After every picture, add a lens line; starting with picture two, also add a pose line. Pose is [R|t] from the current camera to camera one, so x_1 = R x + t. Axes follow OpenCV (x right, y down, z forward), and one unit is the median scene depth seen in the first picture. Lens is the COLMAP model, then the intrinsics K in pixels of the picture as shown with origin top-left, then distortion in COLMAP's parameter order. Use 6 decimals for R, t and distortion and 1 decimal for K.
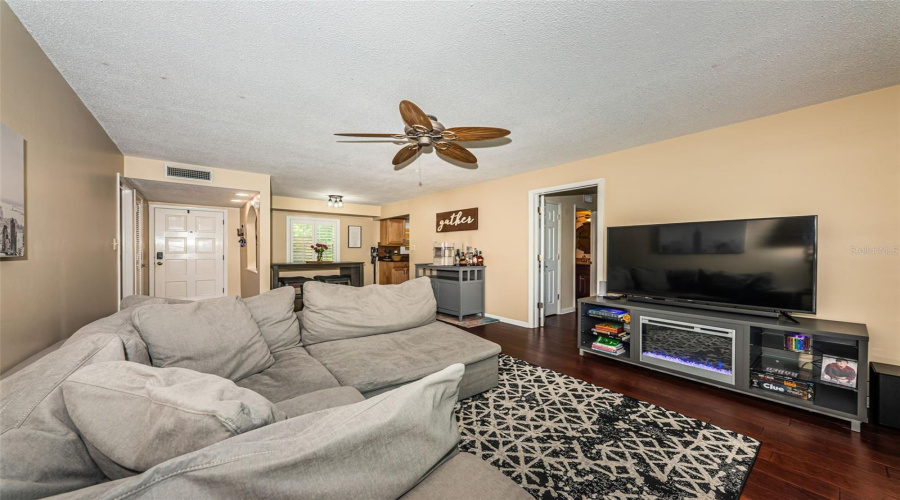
lens RADIAL K [[311.5, 0, 446.8], [0, 311.5, 253.6], [0, 0, 1]] dist [-0.000257, -0.000080]
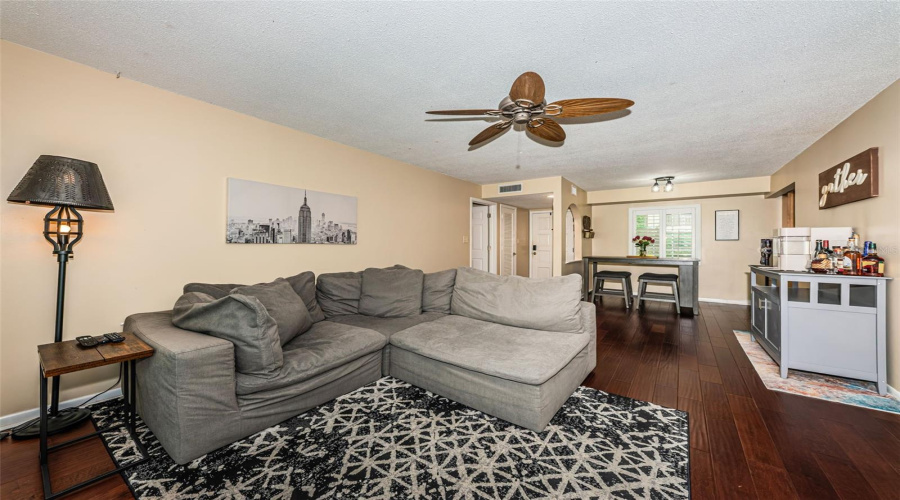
lens RADIAL K [[321.3, 0, 451.4], [0, 321.3, 241.0], [0, 0, 1]] dist [0.000647, -0.000045]
pose [[0.267913, -0.011304, -0.963377, 0.895858], [-0.014489, 0.999771, -0.015760, 0.010795], [0.963334, 0.018181, 0.267688, 0.675625]]
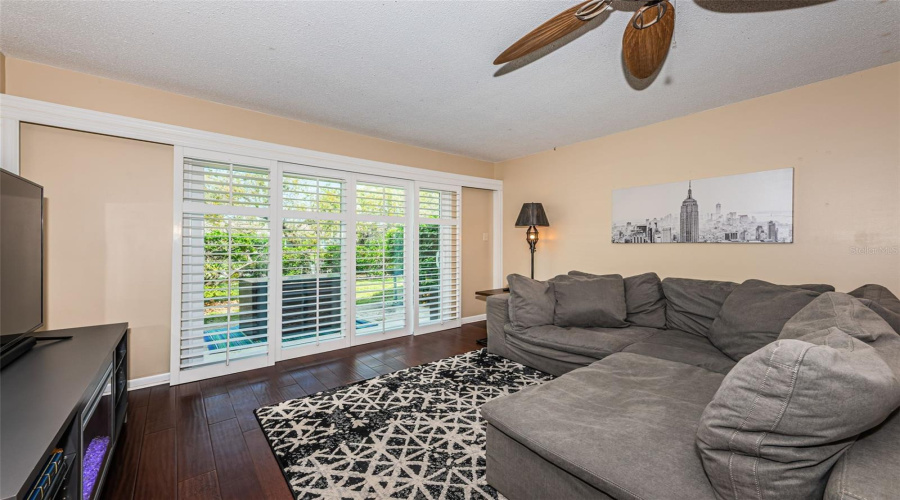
lens RADIAL K [[335.7, 0, 450.0], [0, 335.7, 250.0], [0, 0, 1]] dist [0.000740, -0.000049]
pose [[-0.999990, -0.000081, -0.004518, 0.256353], [-0.000207, 0.999610, 0.027921, 0.000260], [0.004514, 0.027921, -0.999600, 1.751954]]
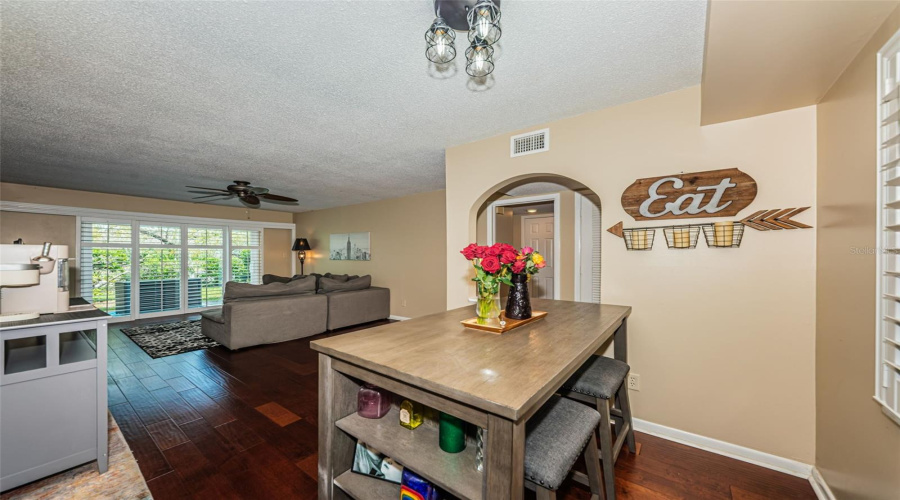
lens RADIAL K [[311.5, 0, 446.8], [0, 311.5, 253.6], [0, 0, 1]] dist [-0.000257, -0.000080]
pose [[-0.969255, -0.002554, -0.246044, -0.869207], [-0.004496, 0.999963, 0.007335, -0.074906], [0.246016, 0.008216, -0.969231, 3.454436]]
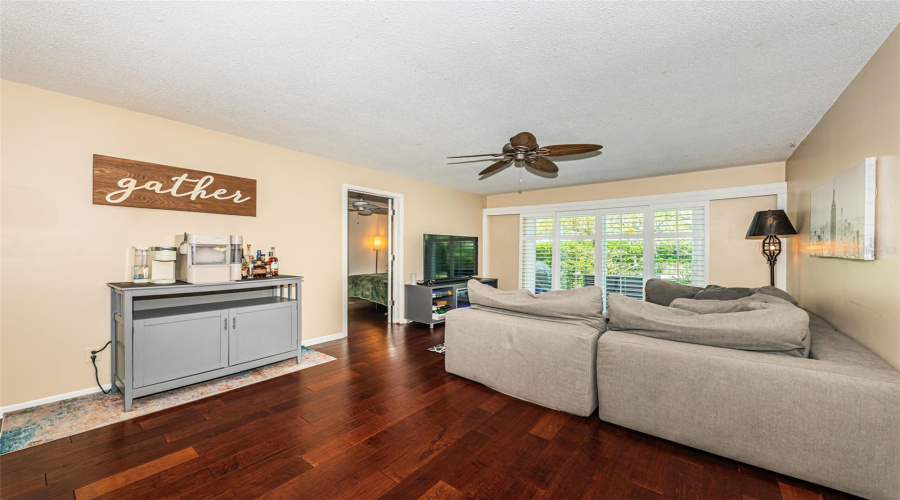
lens RADIAL K [[335.7, 0, 450.0], [0, 335.7, 250.0], [0, 0, 1]] dist [0.000740, -0.000049]
pose [[-0.223009, -0.002095, 0.974814, -1.456076], [0.007696, 0.999963, 0.003910, -0.028135], [-0.974786, 0.008374, -0.222984, 1.831504]]
